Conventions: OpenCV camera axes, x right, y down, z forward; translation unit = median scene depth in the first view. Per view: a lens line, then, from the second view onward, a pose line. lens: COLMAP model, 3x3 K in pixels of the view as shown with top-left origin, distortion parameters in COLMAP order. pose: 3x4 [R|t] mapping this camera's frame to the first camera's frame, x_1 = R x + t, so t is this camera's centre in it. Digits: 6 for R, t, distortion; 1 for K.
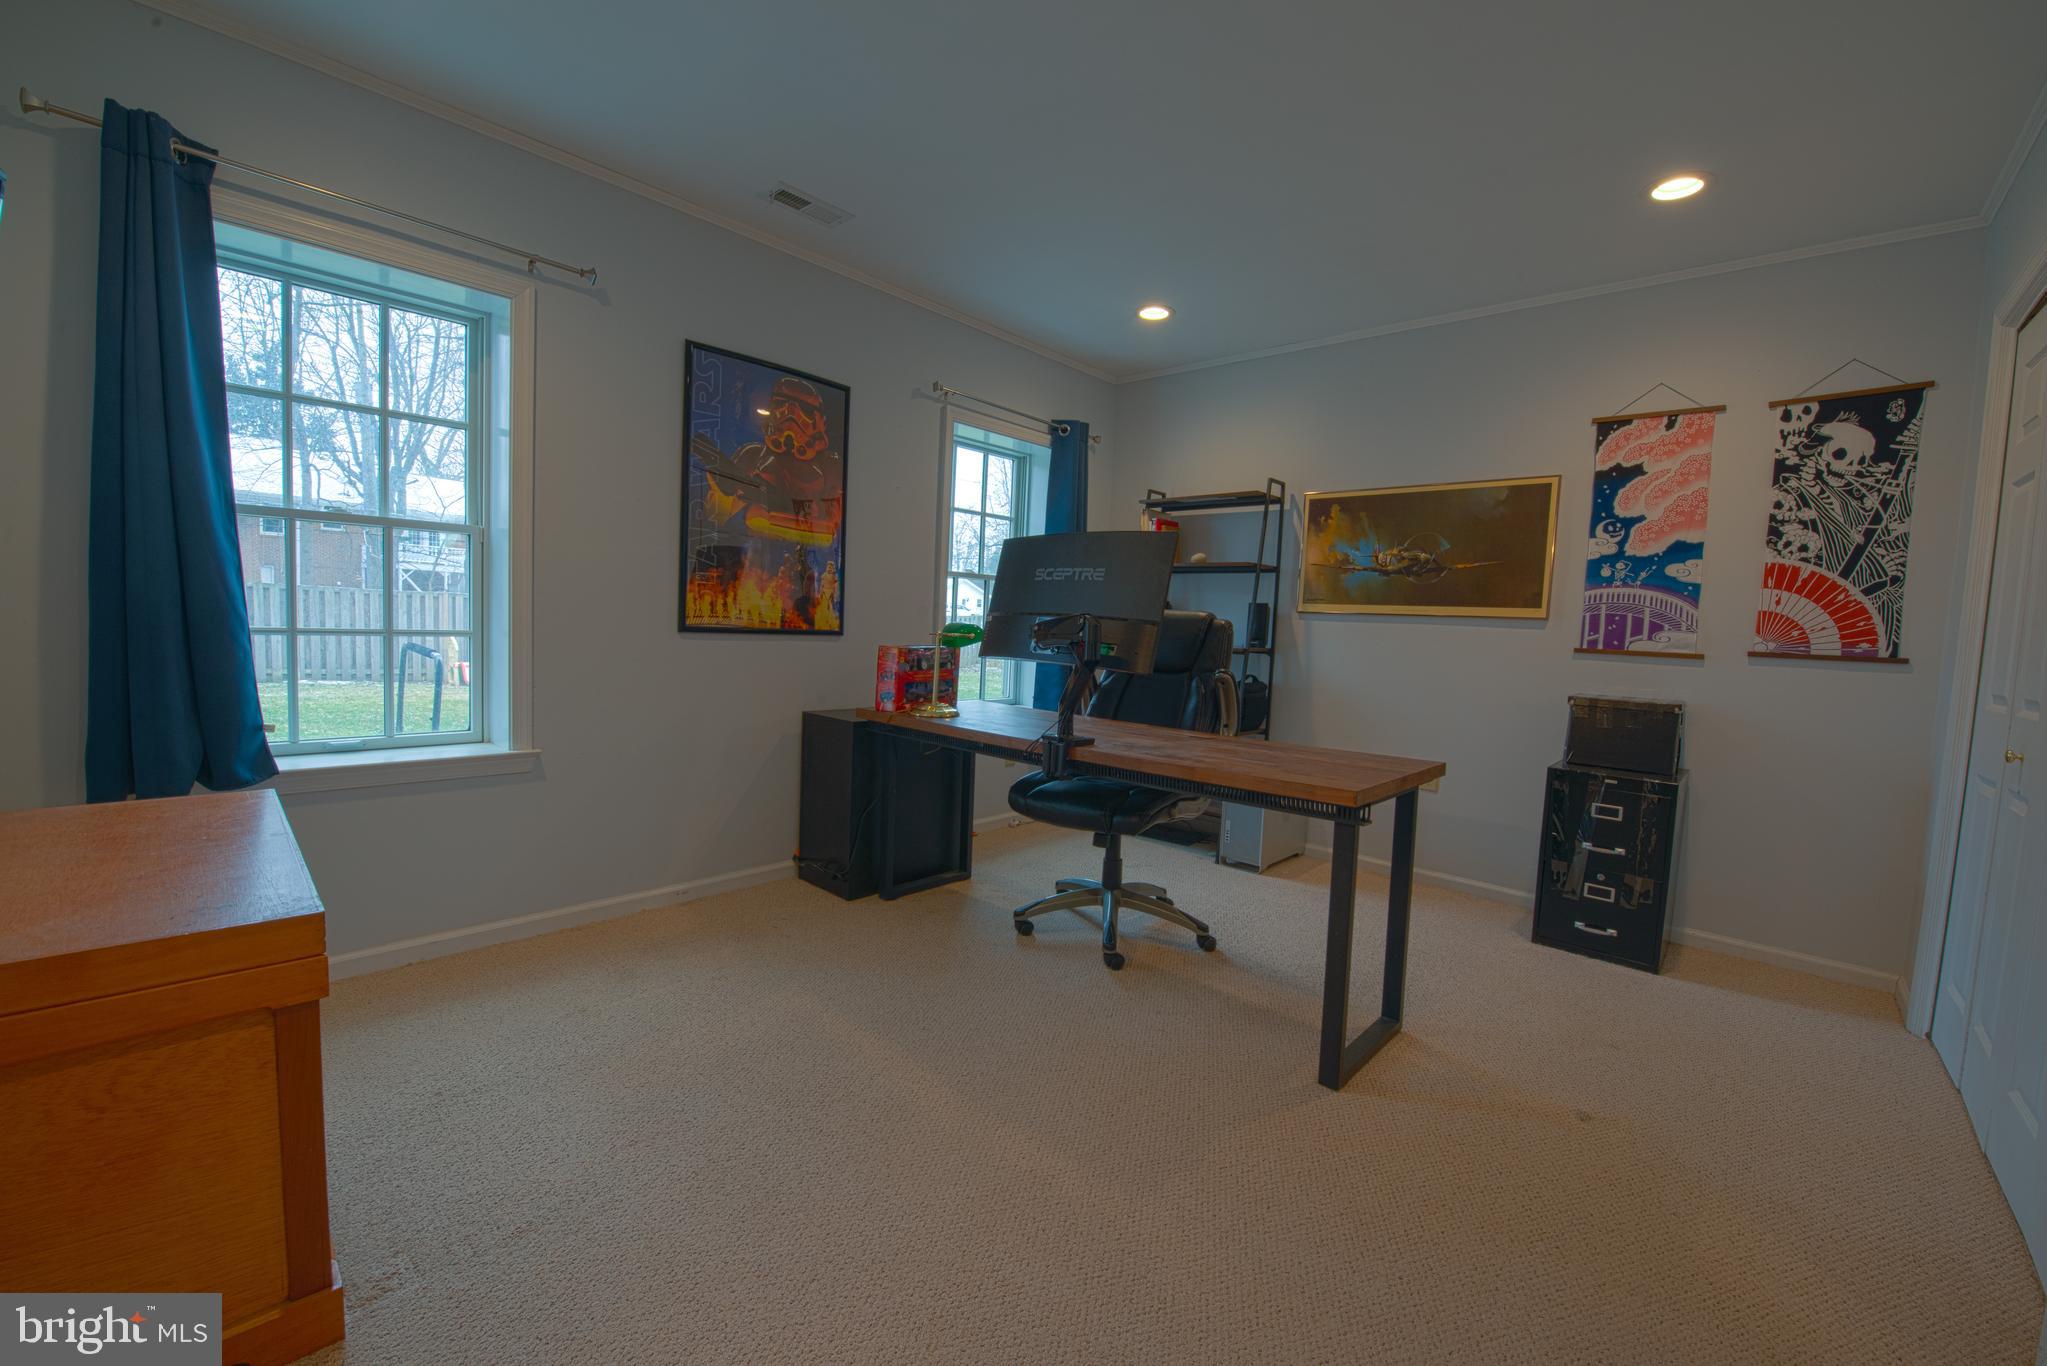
lens RADIAL K [[830.9, 0, 1020.0], [0, 830.9, 678.2], [0, 0, 1]] dist [-0.009556, -0.004829]
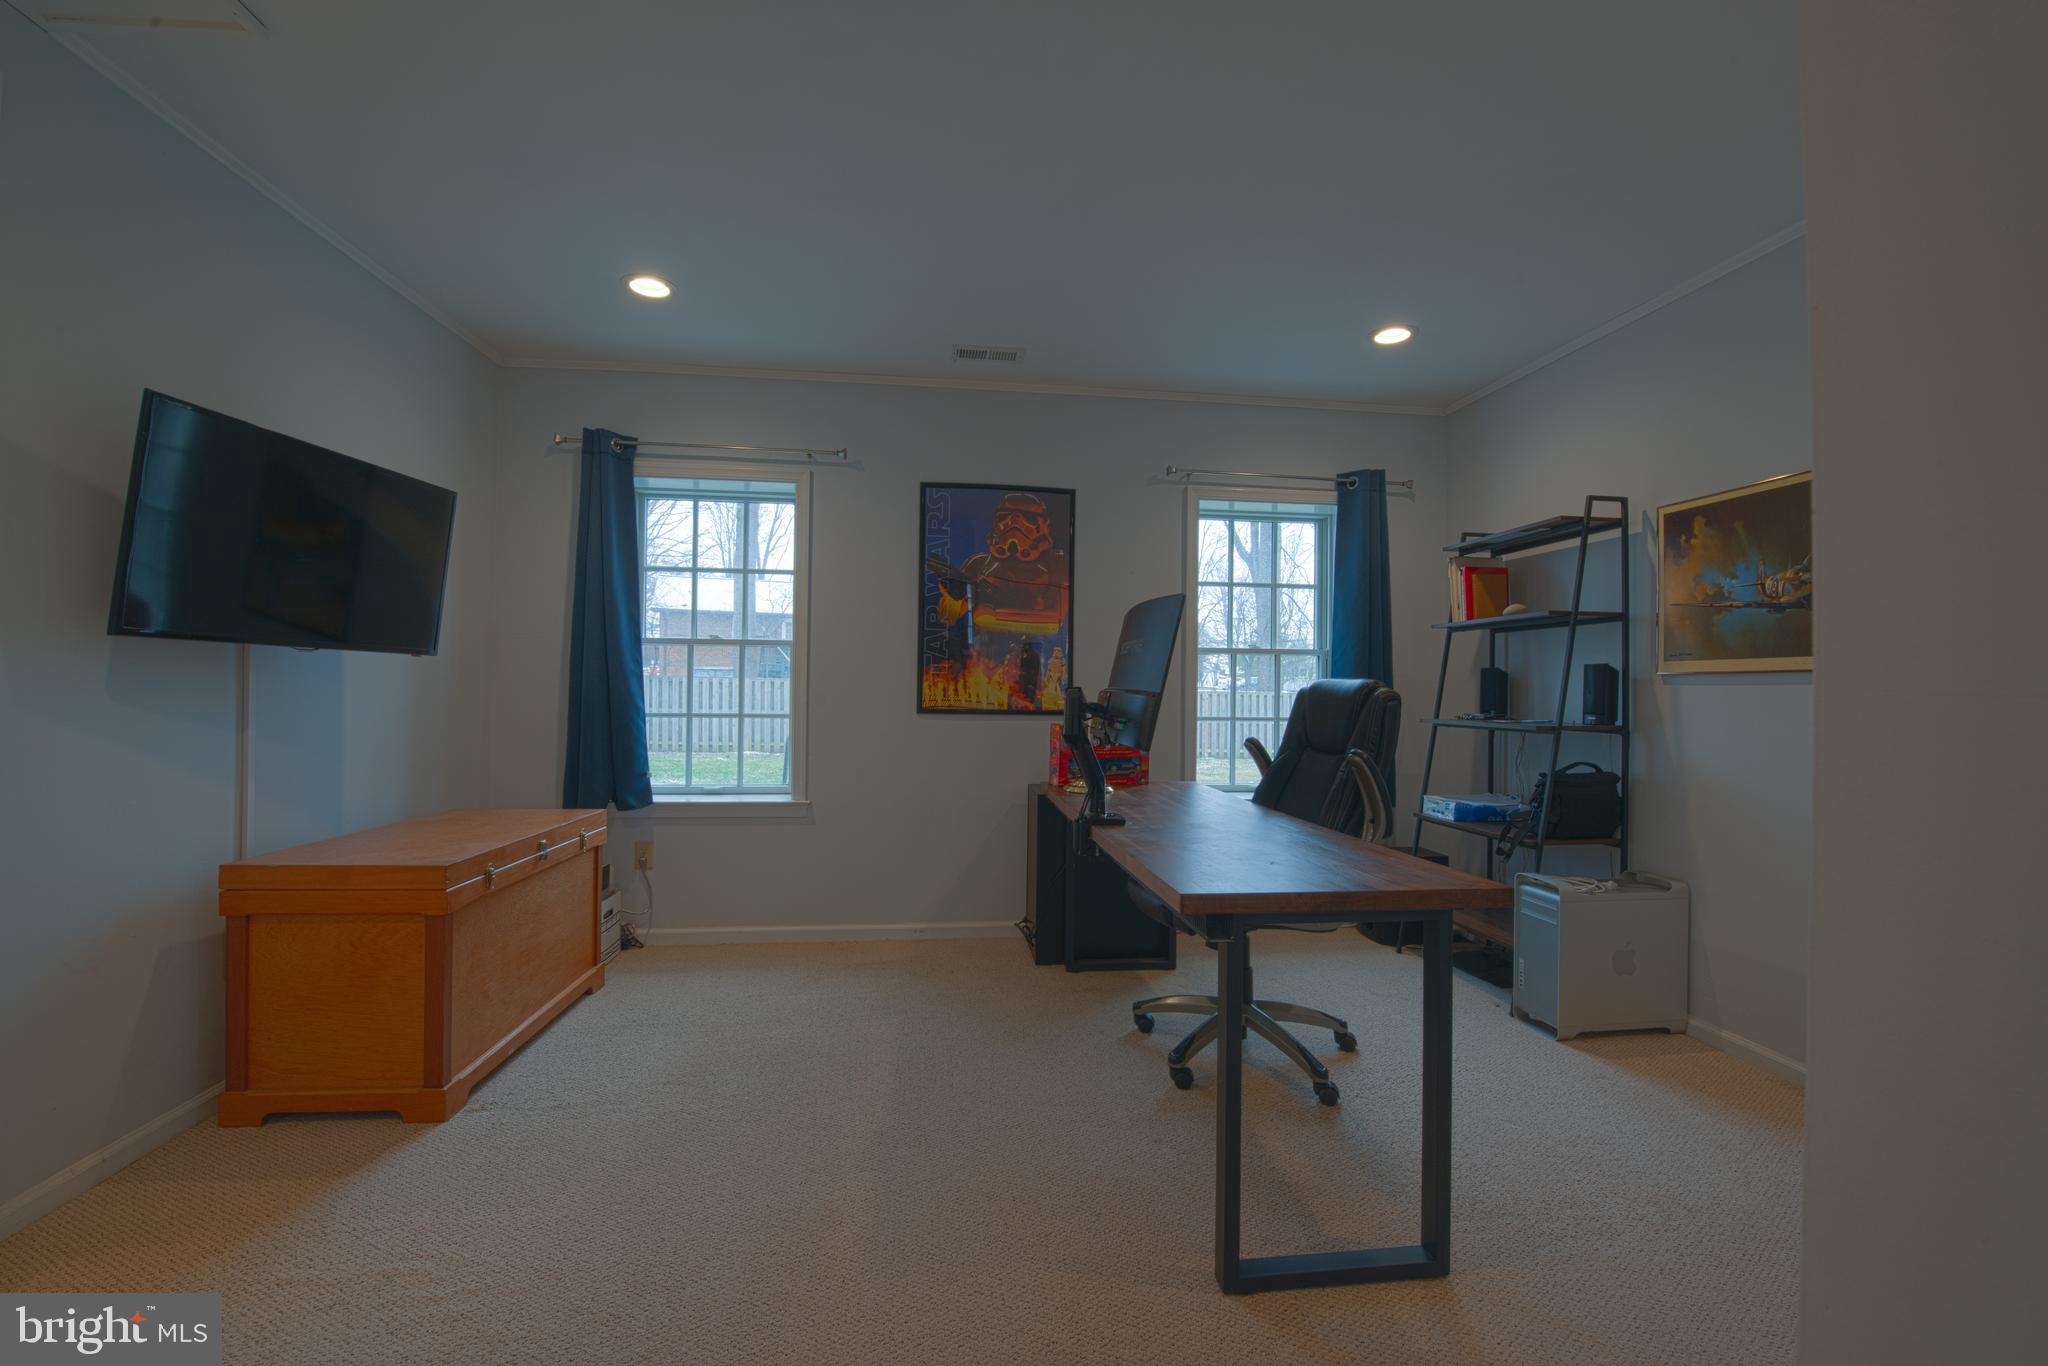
lens RADIAL K [[831.3, 0, 1020.5], [0, 831.3, 678.2], [0, 0, 1]] dist [-0.009556, -0.004829]
pose [[0.755329, -0.042403, -0.653973, 0.473218], [-0.026061, 0.995172, -0.094625, 0.004720], [0.654828, 0.088516, 0.750577, 0.154149]]
